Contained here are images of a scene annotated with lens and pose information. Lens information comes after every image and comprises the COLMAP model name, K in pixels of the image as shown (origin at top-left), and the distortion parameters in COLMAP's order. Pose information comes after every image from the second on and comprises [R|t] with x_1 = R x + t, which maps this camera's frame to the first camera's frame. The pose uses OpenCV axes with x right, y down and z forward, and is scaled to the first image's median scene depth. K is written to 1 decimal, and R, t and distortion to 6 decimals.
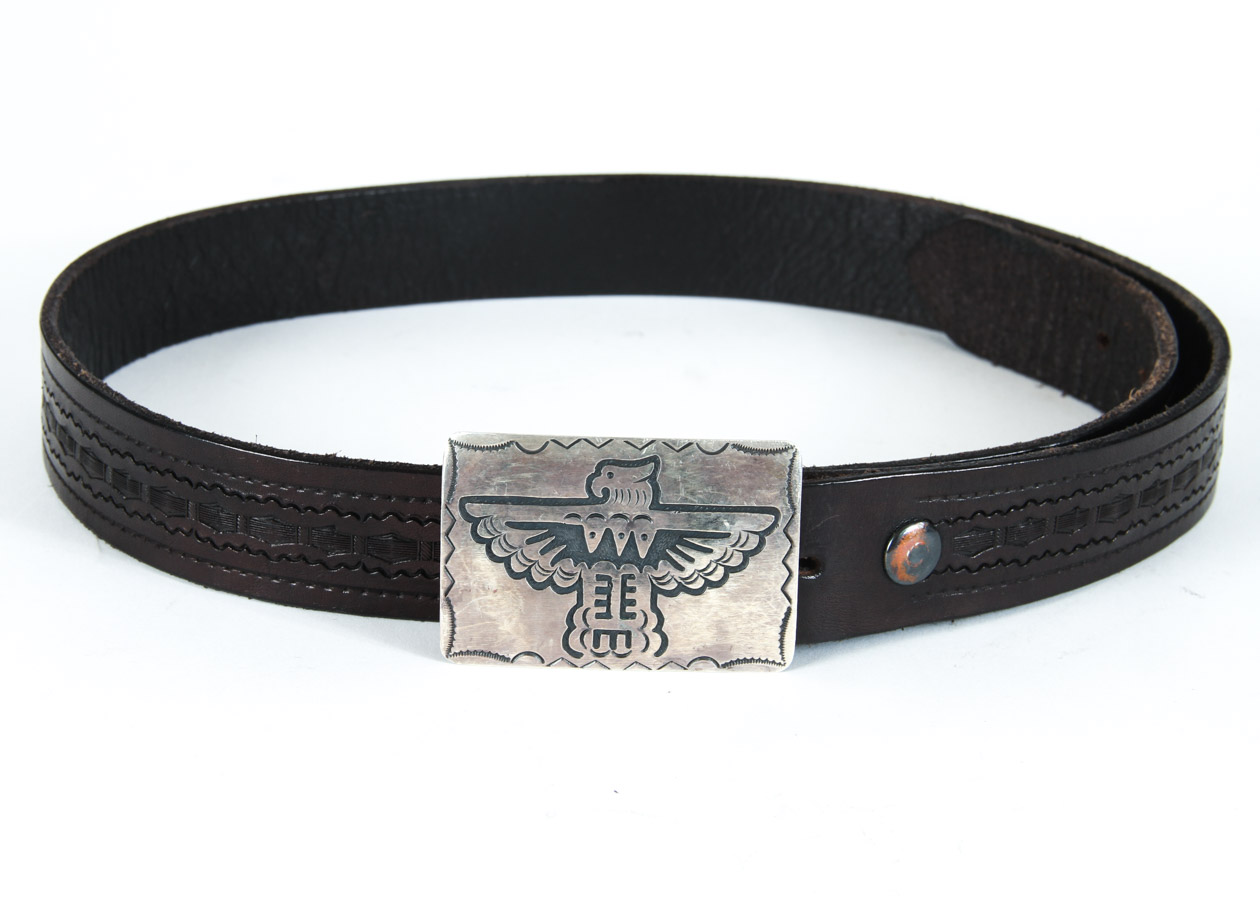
lens RADIAL K [[2945.6, 0, 625.8], [0, 2945.6, 450.2], [0, 0, 1]] dist [0.336608, 0.000000]
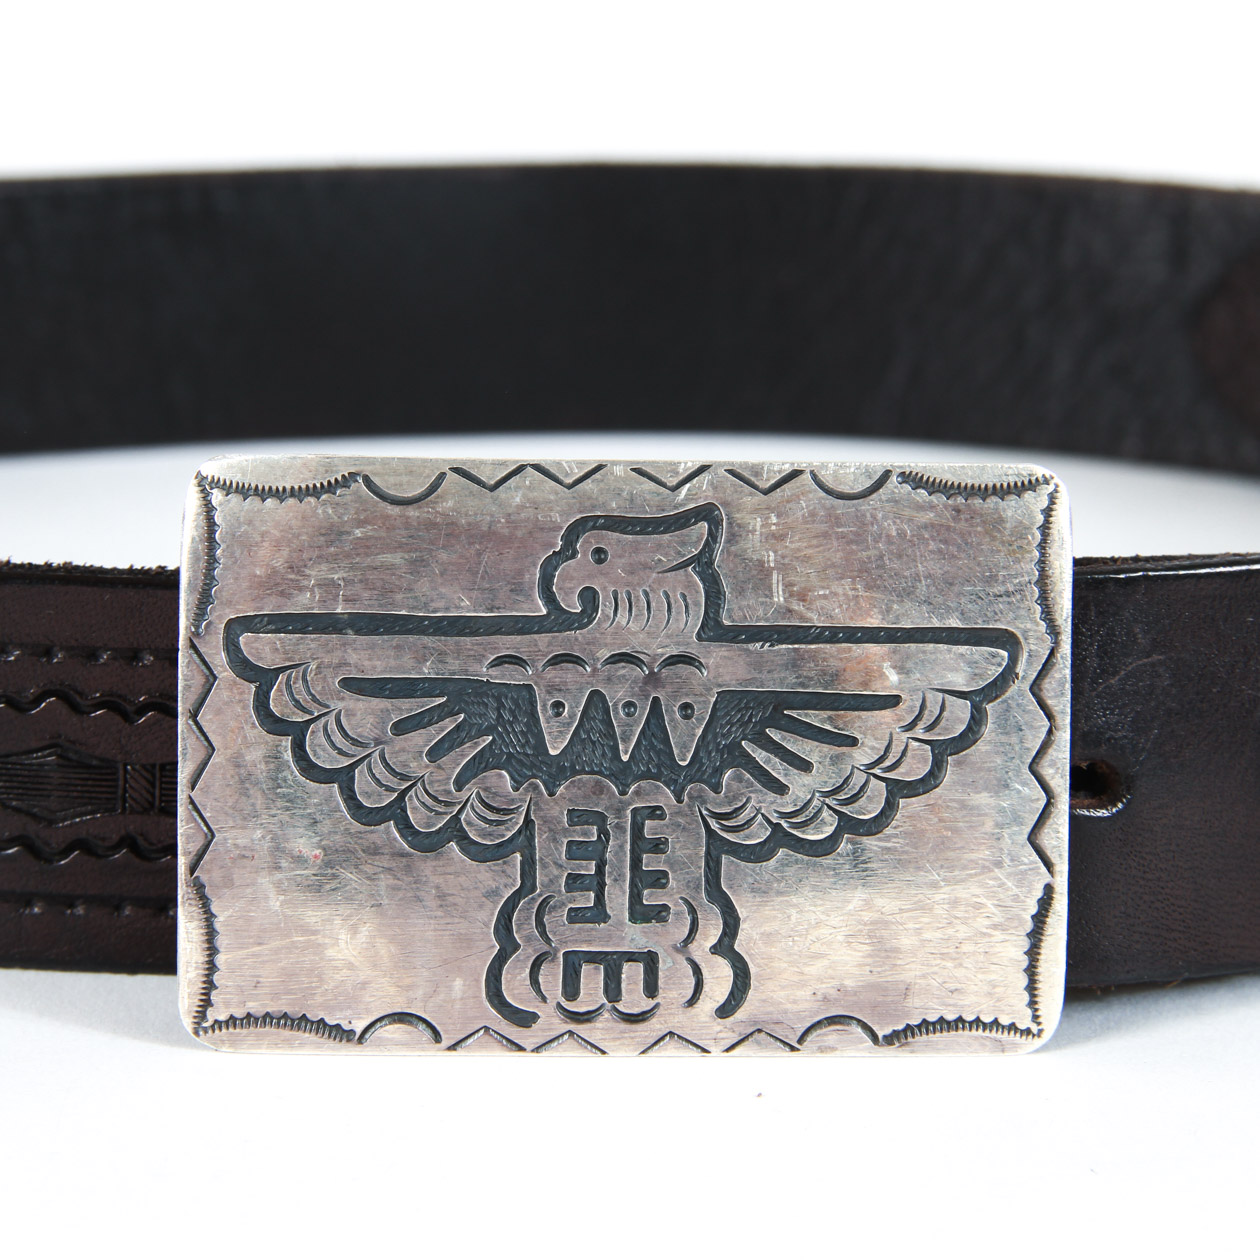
lens RADIAL K [[5055.5, 0, 633.1], [0, 5055.5, 628.9], [0, 0, 1]] dist [0.378487, 0.000000]
pose [[0.999023, -0.018591, 0.040083, -0.028351], [0.024128, 0.989512, -0.142425, 0.116091], [-0.037015, 0.143253, 0.988994, 0.314299]]
